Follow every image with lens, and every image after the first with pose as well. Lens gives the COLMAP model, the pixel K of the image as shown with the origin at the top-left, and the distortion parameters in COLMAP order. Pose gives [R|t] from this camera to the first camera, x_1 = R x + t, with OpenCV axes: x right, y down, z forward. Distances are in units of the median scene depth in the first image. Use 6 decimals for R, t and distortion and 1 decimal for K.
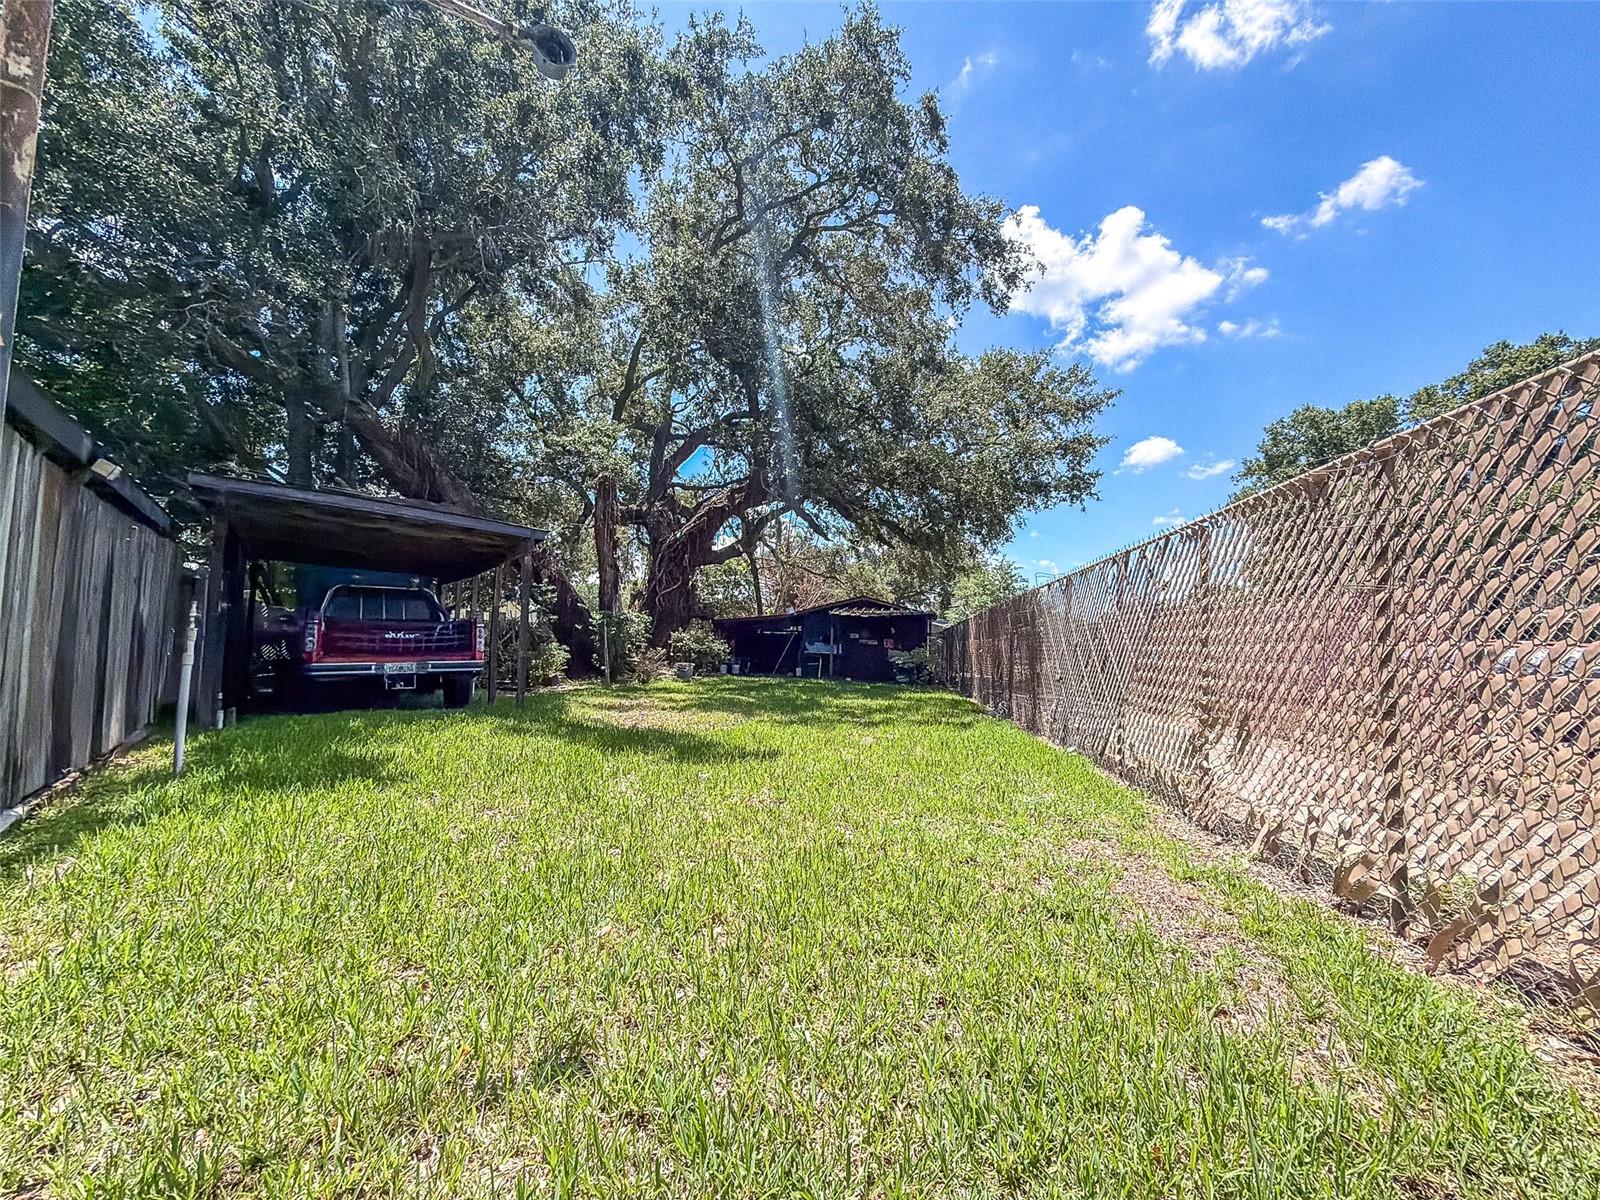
lens RADIAL K [[641.7, 0, 798.0], [0, 641.7, 604.1], [0, 0, 1]] dist [-0.003621, 0.000708]
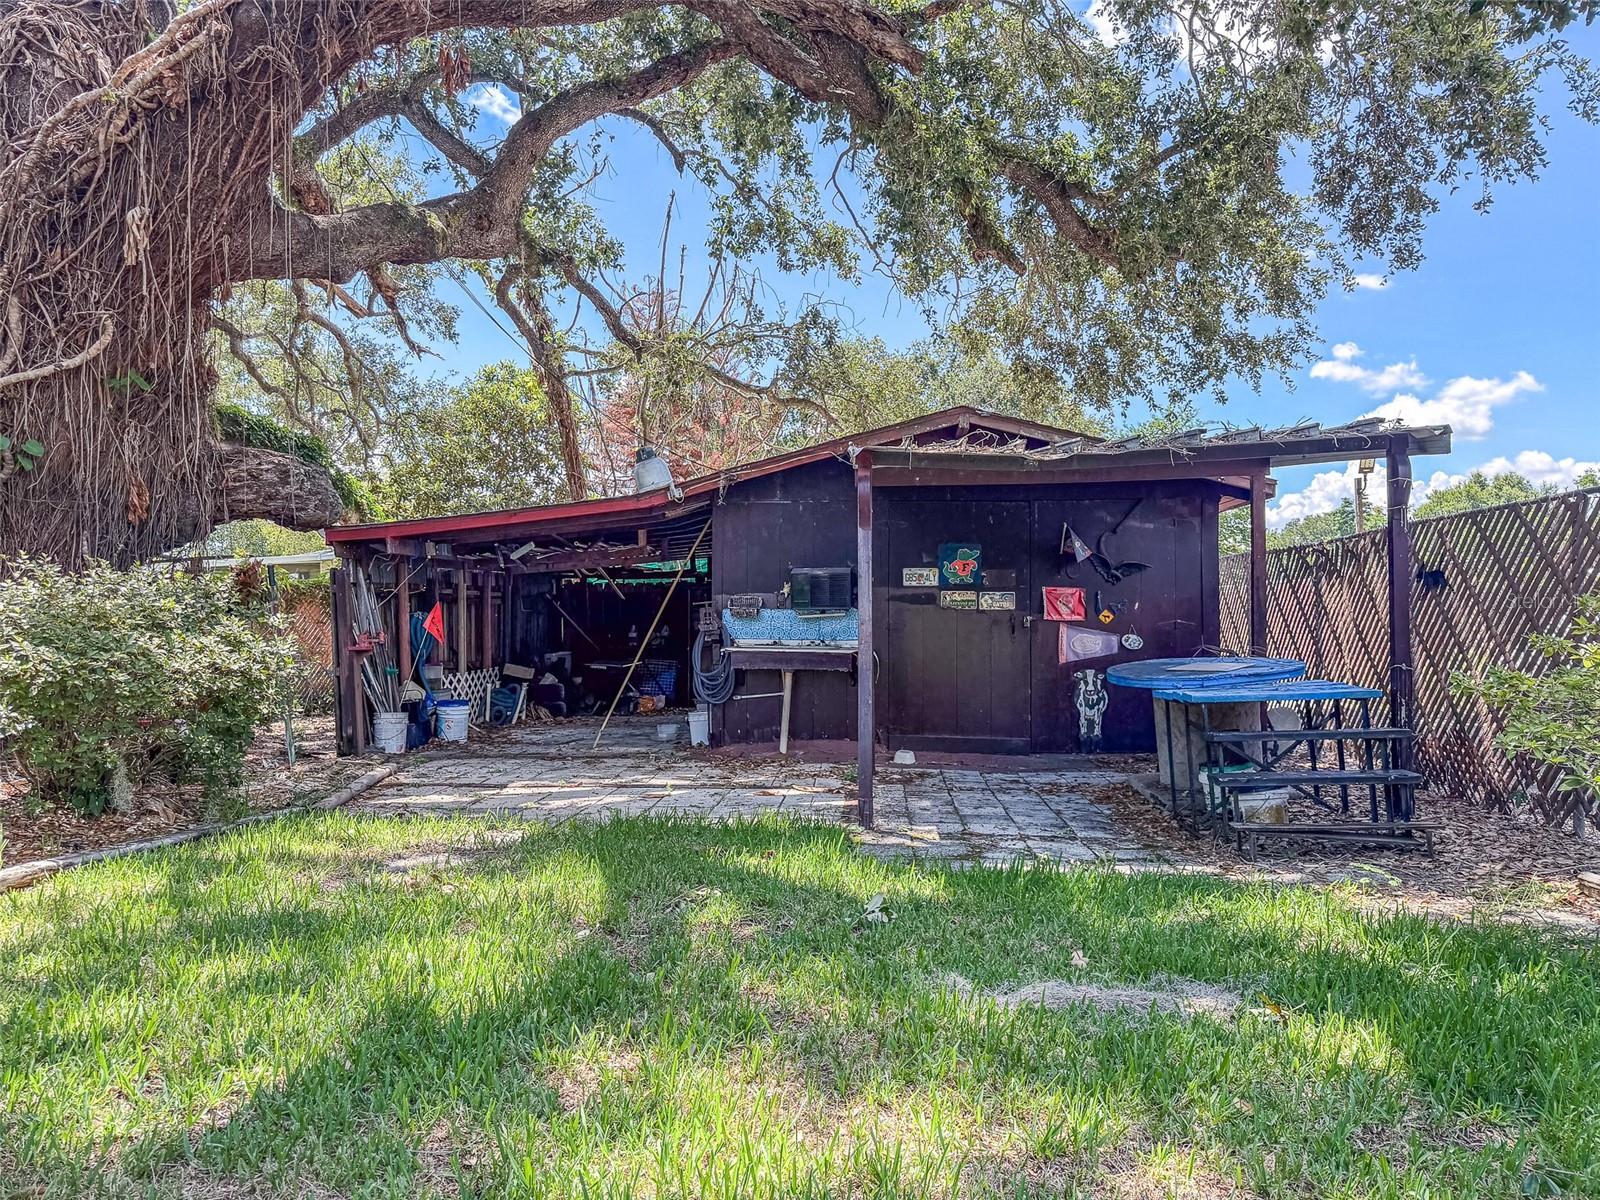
lens RADIAL K [[1116.2, 0, 800.0], [0, 1116.2, 600.0], [0, 0, 1]] dist [0.028722, 0.000413]
pose [[0.995896, -0.028697, 0.085833, 0.004465], [0.024041, 0.998208, 0.054797, 0.033269], [-0.087251, -0.052508, 0.994802, 0.573343]]
